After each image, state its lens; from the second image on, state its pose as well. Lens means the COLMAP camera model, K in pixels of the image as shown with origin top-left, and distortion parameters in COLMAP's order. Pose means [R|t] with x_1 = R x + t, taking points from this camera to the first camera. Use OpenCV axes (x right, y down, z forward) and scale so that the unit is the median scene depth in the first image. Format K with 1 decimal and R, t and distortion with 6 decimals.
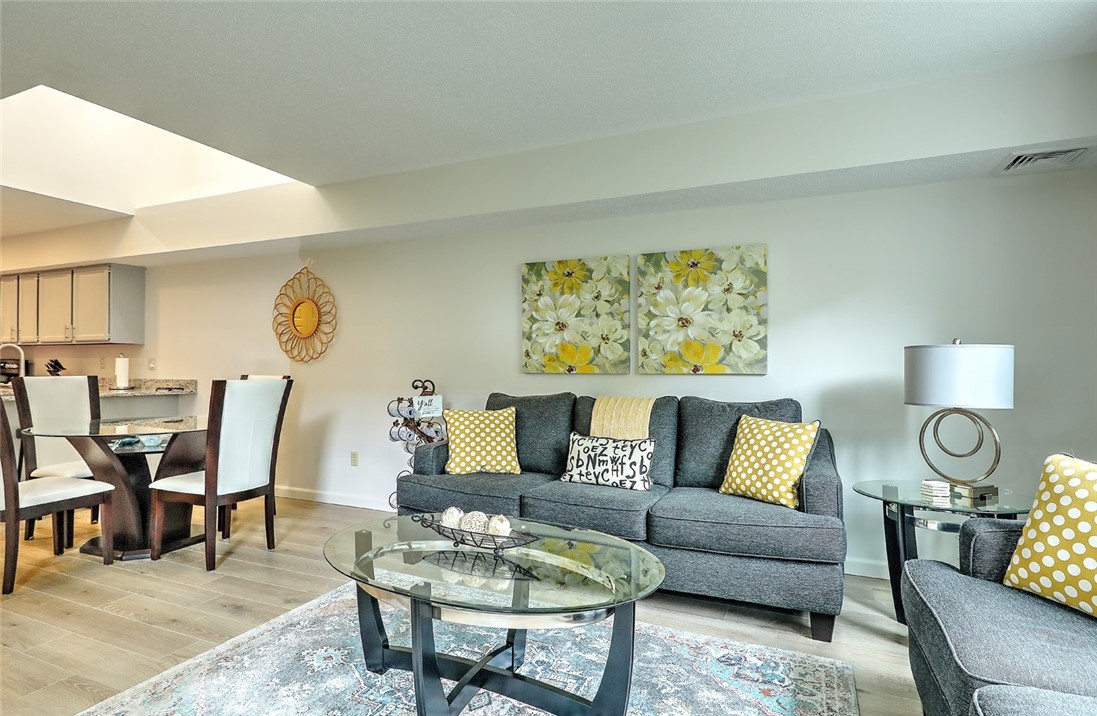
lens RADIAL K [[561.7, 0, 551.1], [0, 561.7, 358.6], [0, 0, 1]] dist [0.004331, -0.003988]
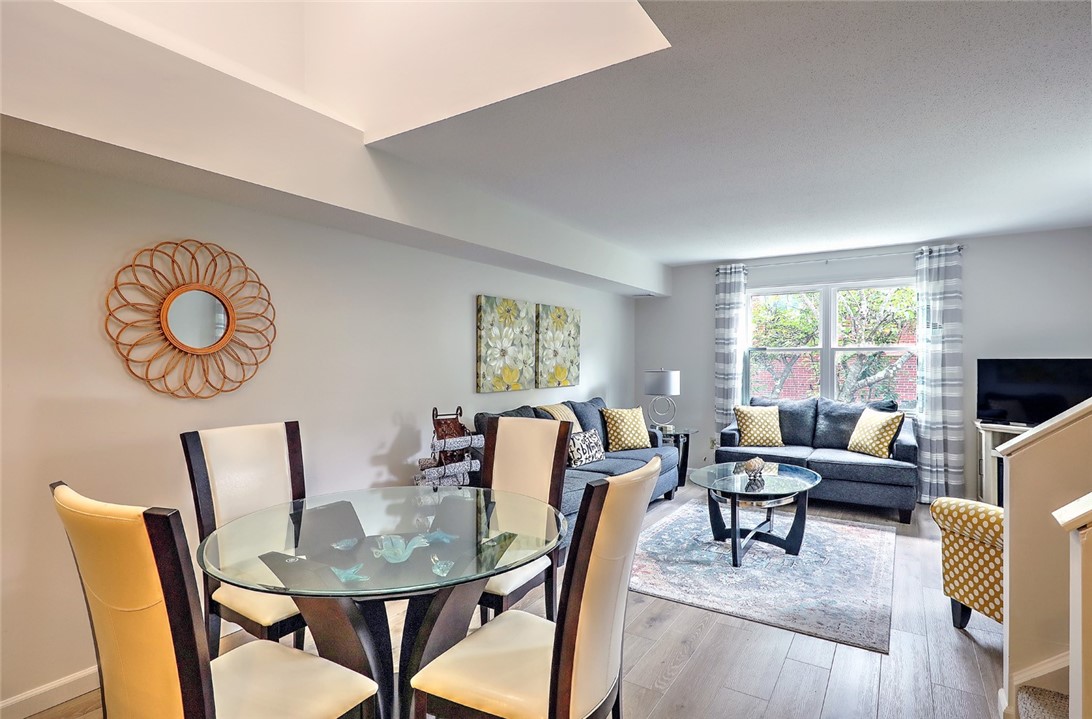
lens RADIAL K [[550.5, 0, 540.6], [0, 550.5, 361.2], [0, 0, 1]] dist [0.012739, -0.003085]
pose [[0.169648, -0.004634, 0.985494, -1.136303], [-0.011255, 0.999915, 0.006639, -0.047308], [-0.985440, -0.012218, 0.169582, 0.712564]]
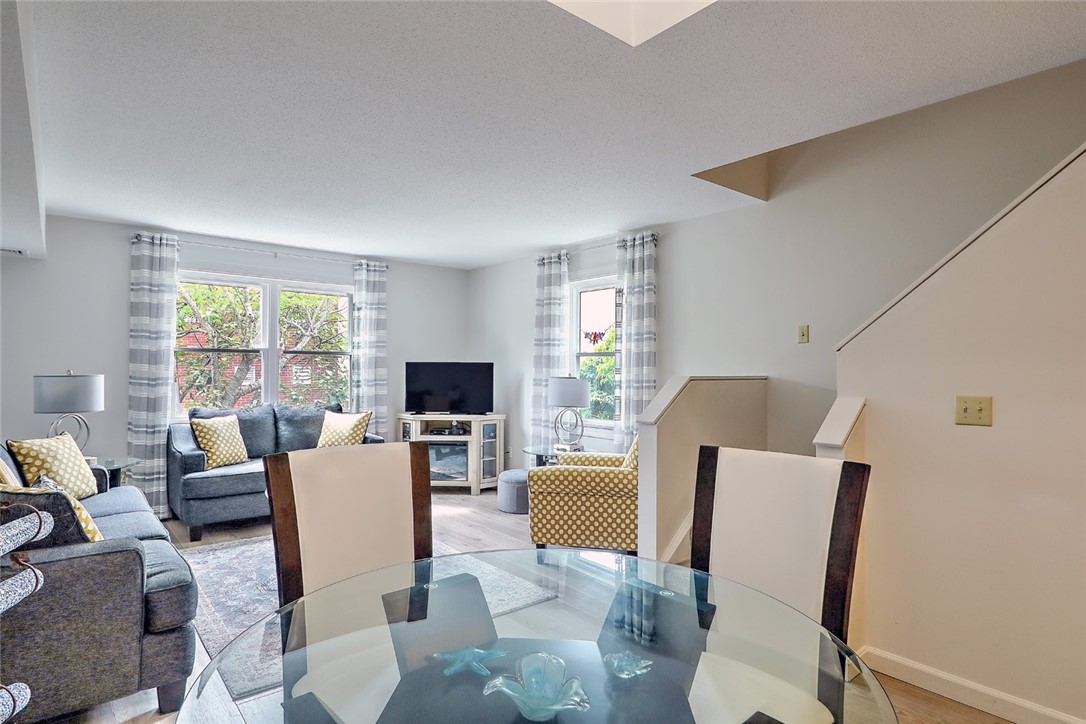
lens RADIAL K [[582.5, 0, 546.2], [0, 582.5, 359.6], [0, 0, 1]] dist [0.011257, -0.001808]
pose [[-0.893399, -0.003422, 0.449250, -0.793176], [-0.016054, 0.999576, -0.024311, -0.029192], [-0.448976, -0.028931, -0.893075, 1.202449]]
